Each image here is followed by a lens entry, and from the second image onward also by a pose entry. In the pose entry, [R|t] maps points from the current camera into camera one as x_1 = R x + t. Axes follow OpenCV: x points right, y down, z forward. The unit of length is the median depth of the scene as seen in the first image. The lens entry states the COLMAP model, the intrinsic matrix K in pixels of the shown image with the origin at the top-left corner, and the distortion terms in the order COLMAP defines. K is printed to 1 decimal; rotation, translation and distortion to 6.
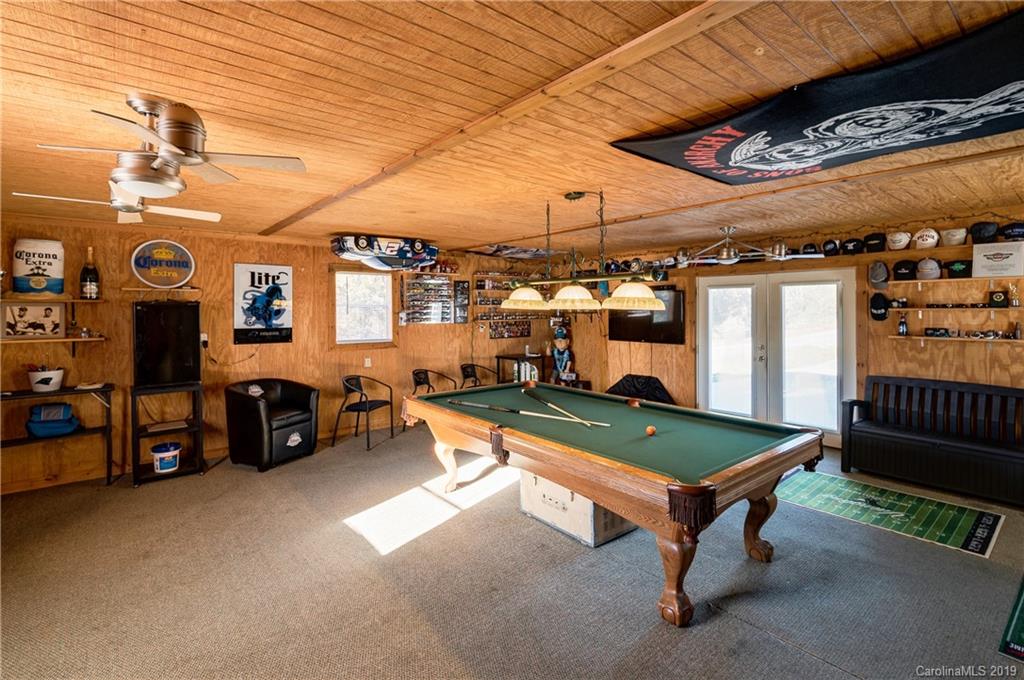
lens RADIAL K [[477.7, 0, 513.3], [0, 477.7, 309.9], [0, 0, 1]] dist [-0.002175, -0.000278]
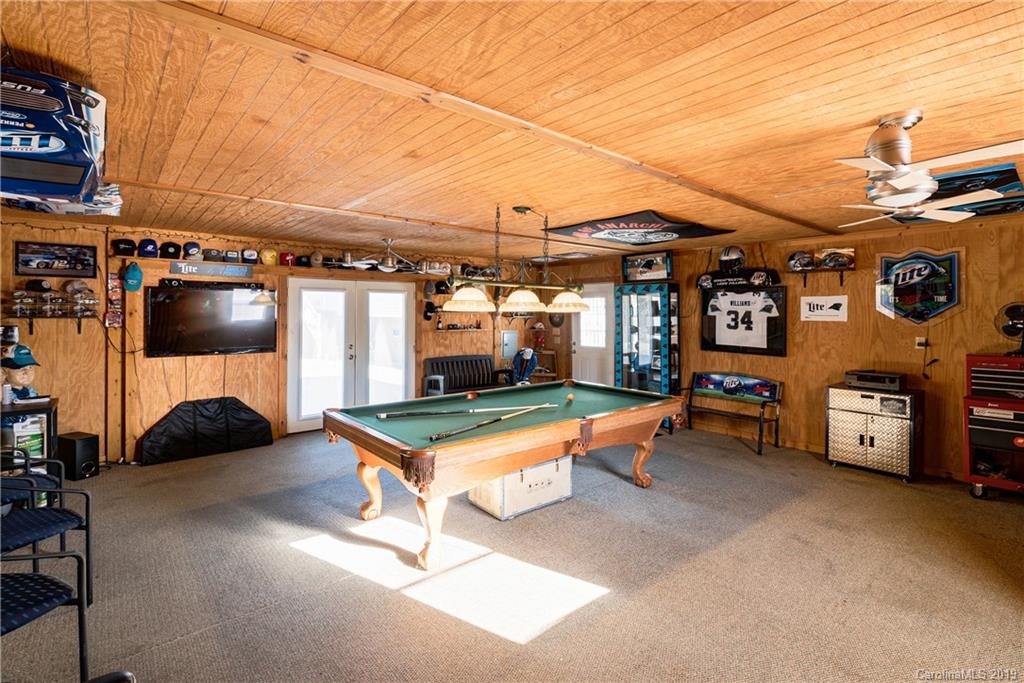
lens RADIAL K [[489.6, 0, 513.7], [0, 489.6, 312.3], [0, 0, 1]] dist [-0.000429, 0.000007]
pose [[-0.004436, 0.004281, 0.999981, -0.648451], [-0.000538, 0.999991, -0.004284, 0.003025], [-0.999990, -0.000557, -0.004434, 0.652372]]
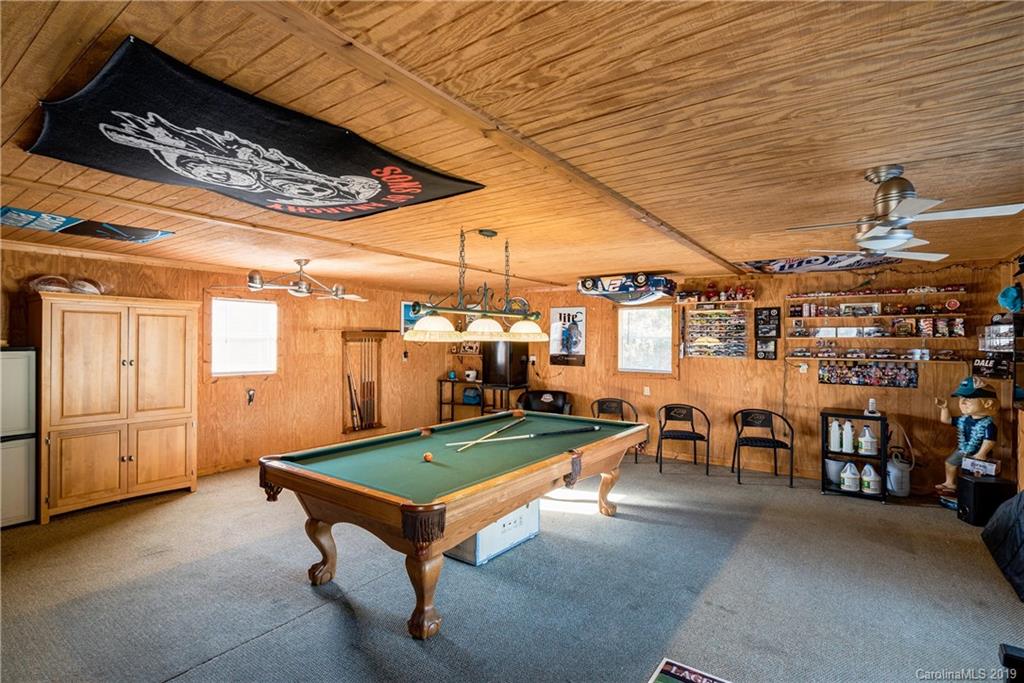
lens RADIAL K [[468.9, 0, 512.0], [0, 468.9, 341.5], [0, 0, 1]] dist [-0.002705, -0.000150]
pose [[0.275084, 0.008379, -0.961384, 0.712723], [-0.009795, 0.999935, 0.005912, -0.004403], [0.961370, 0.007791, 0.275148, 0.479976]]
